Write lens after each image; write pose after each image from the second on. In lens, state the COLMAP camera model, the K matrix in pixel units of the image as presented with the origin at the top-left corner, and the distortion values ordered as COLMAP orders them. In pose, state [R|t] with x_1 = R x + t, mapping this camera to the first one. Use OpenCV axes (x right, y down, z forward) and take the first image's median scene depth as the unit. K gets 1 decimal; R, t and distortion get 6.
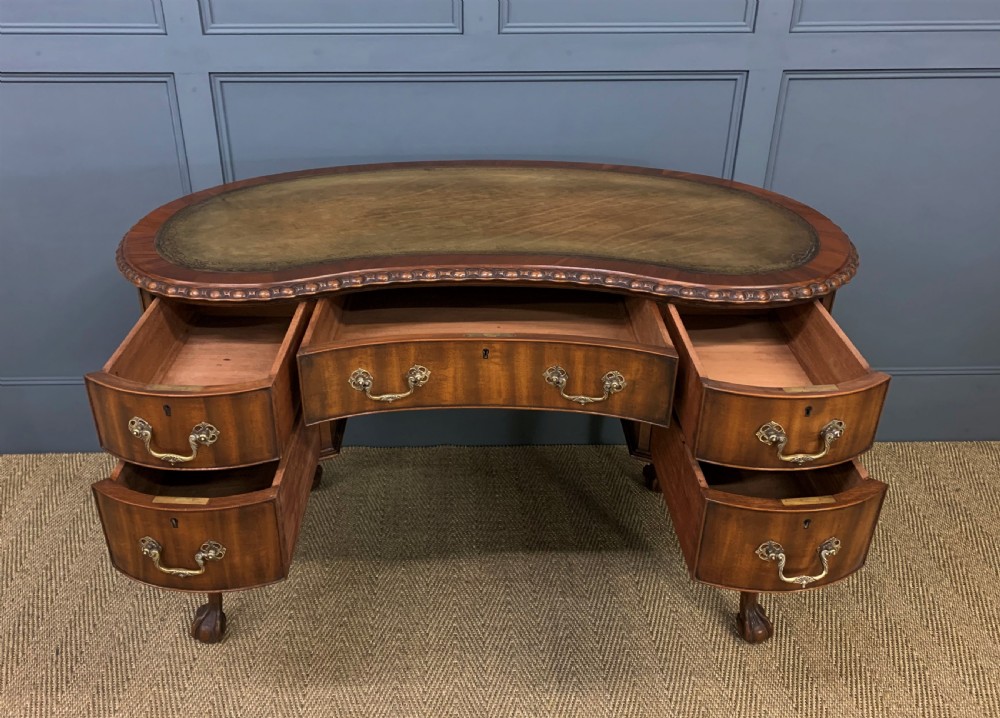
lens RADIAL K [[905.9, 0, 472.3], [0, 905.9, 379.7], [0, 0, 1]] dist [0.013271, 0.000859]
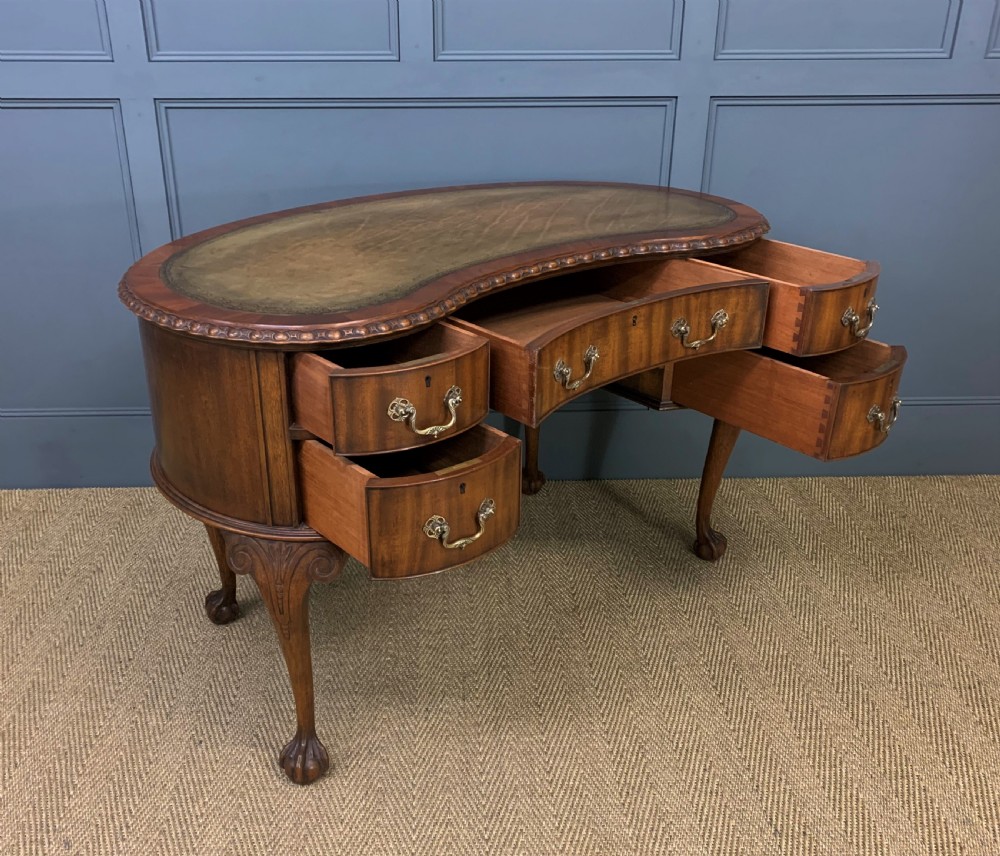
lens RADIAL K [[1017.5, 0, 471.7], [0, 1017.5, 447.4], [0, 0, 1]] dist [0.093721, -0.228762]
pose [[0.999962, -0.004320, 0.007585, 0.066306], [0.004793, 0.997976, -0.063418, 0.145849], [-0.007296, 0.063452, 0.997958, -0.155815]]
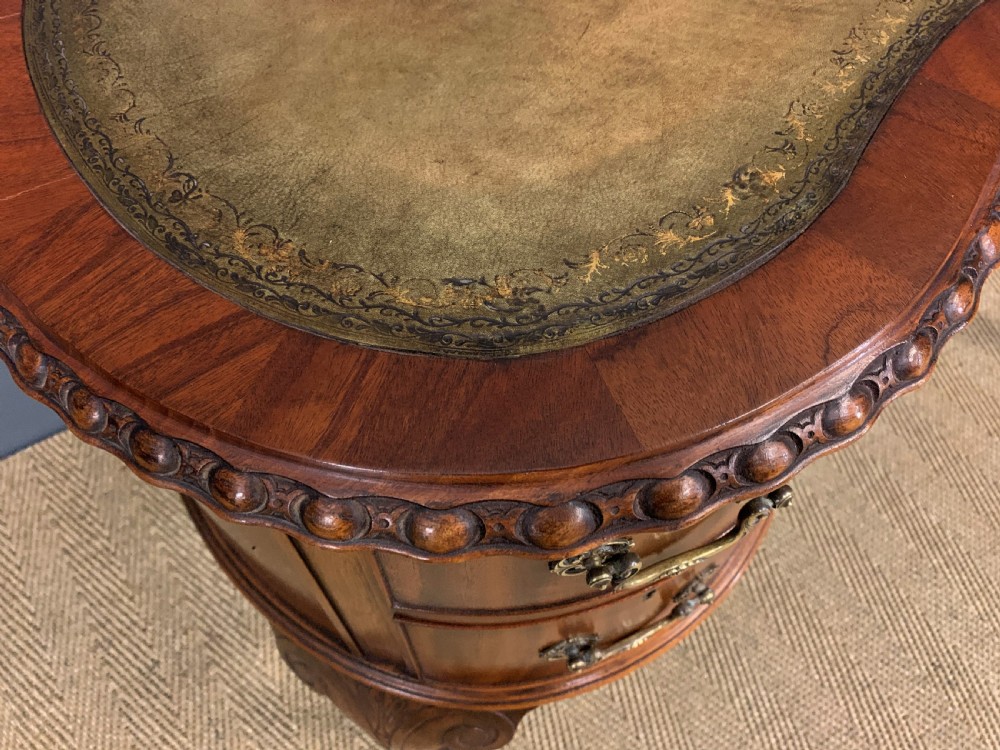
lens RADIAL K [[788.4, 0, 500.0], [0, 788.4, 375.0], [0, 0, 1]] dist [-0.004096, 0.014029]
pose [[0.858540, -0.434434, 0.272354, -0.293554], [0.252323, 0.820361, 0.513168, -0.172916], [-0.446366, -0.371854, 0.813930, 0.678952]]
